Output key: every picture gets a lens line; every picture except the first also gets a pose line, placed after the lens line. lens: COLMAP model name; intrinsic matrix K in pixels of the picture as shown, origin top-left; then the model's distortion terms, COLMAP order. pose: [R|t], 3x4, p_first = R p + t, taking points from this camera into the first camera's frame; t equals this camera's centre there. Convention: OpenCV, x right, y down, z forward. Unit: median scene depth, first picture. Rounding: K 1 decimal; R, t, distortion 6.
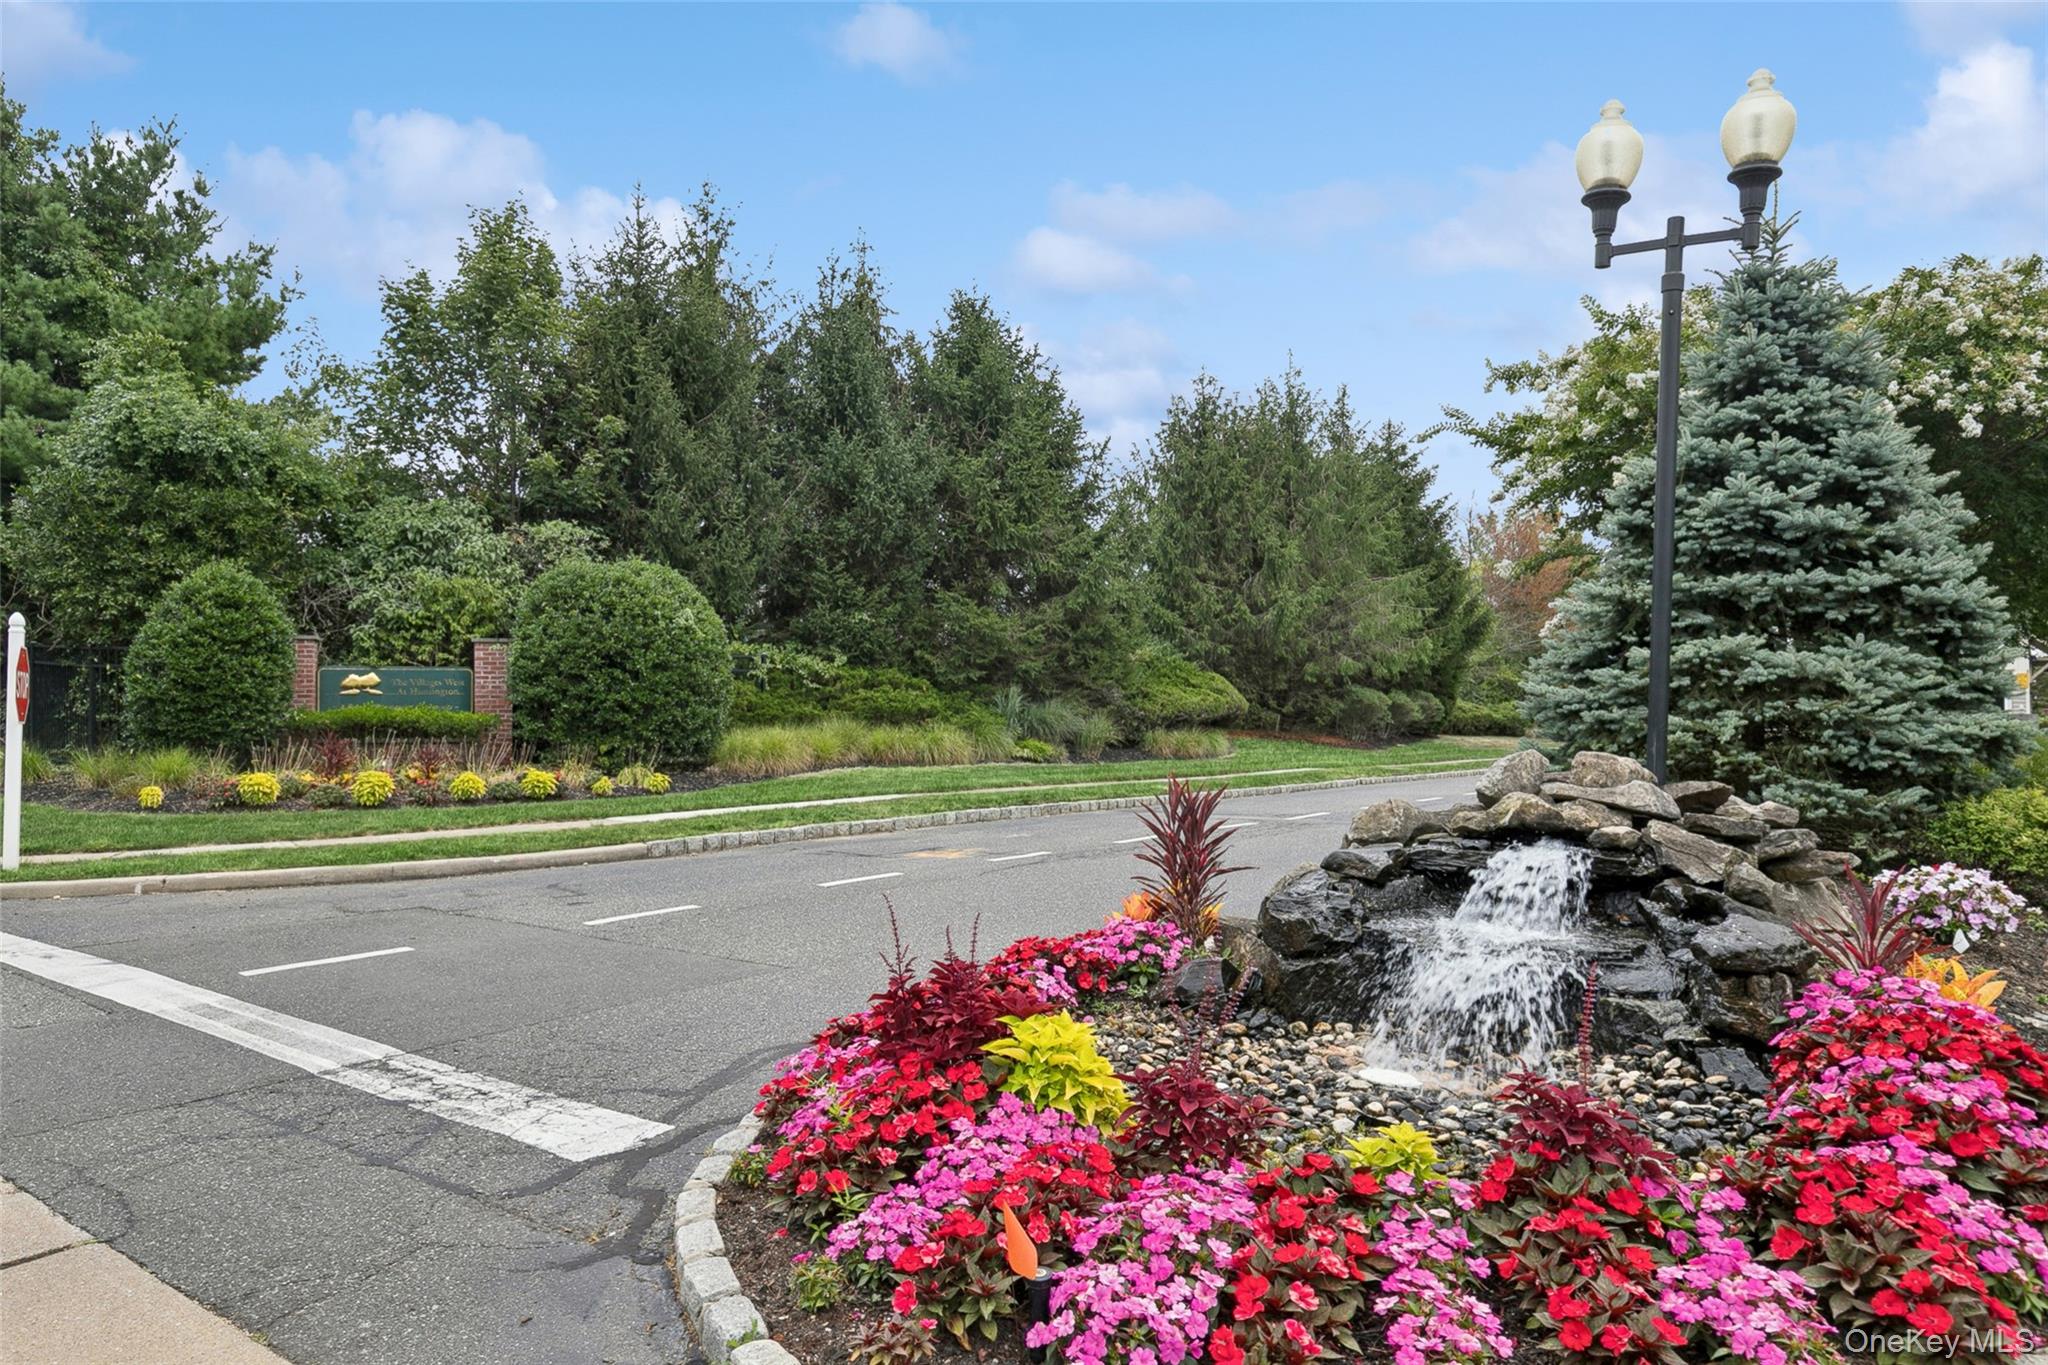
lens RADIAL K [[1349.5, 0, 1009.3], [0, 1349.5, 681.3], [0, 0, 1]] dist [-0.011619, 0.005246]
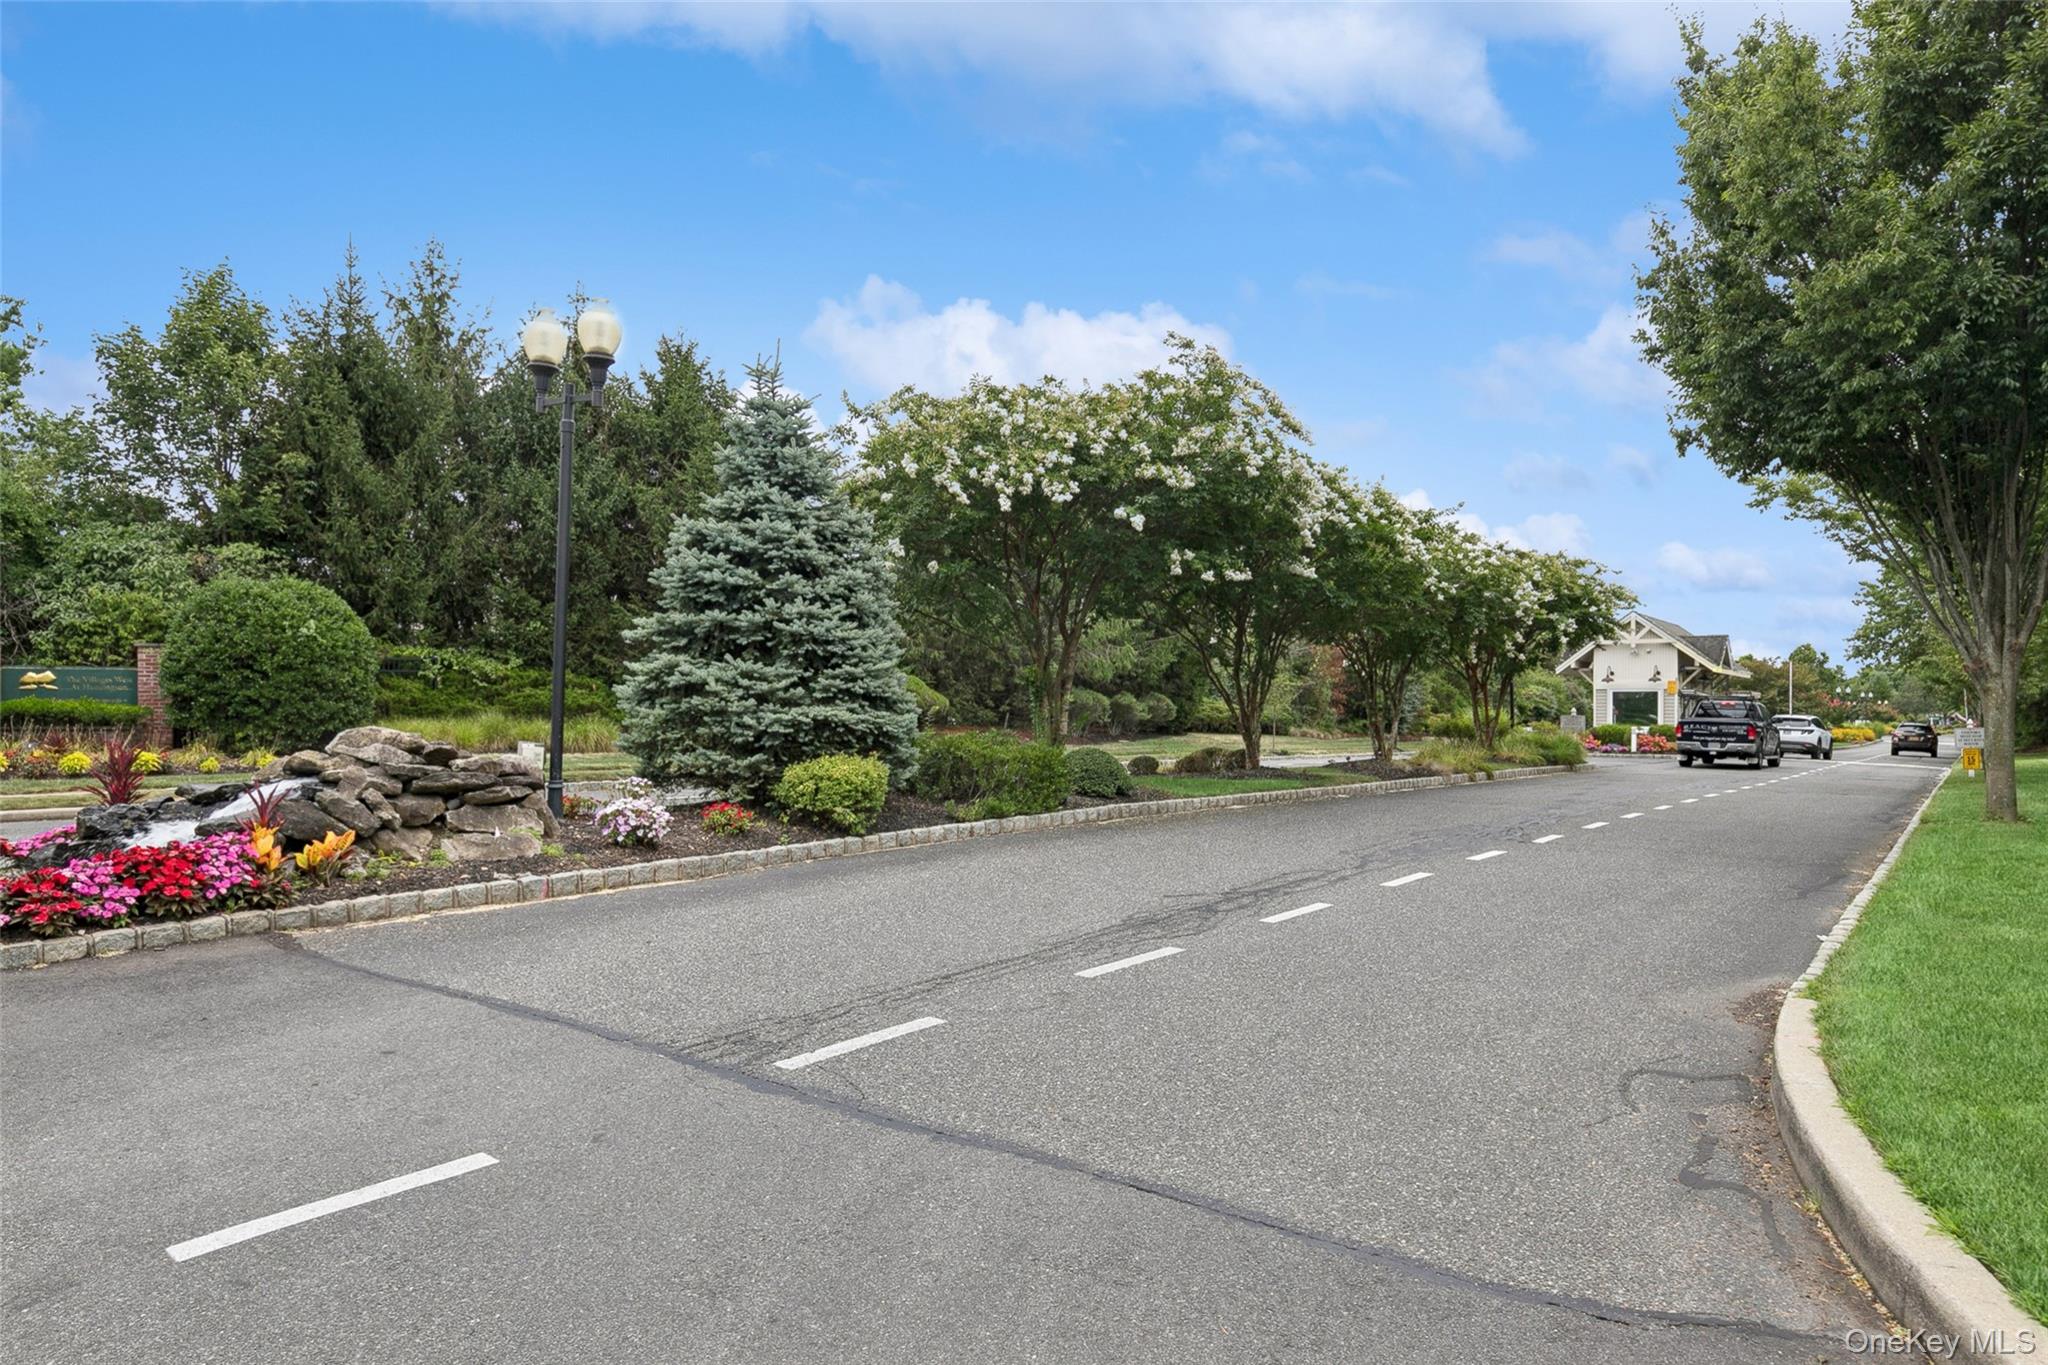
lens RADIAL K [[1349.5, 0, 1039.1], [0, 1349.5, 691.3], [0, 0, 1]] dist [-0.011619, 0.005246]
pose [[0.999716, 0.006340, 0.022978, 0.374860], [-0.006492, 0.999957, 0.006550, -0.002056], [-0.022935, -0.006697, 0.999715, -0.212166]]
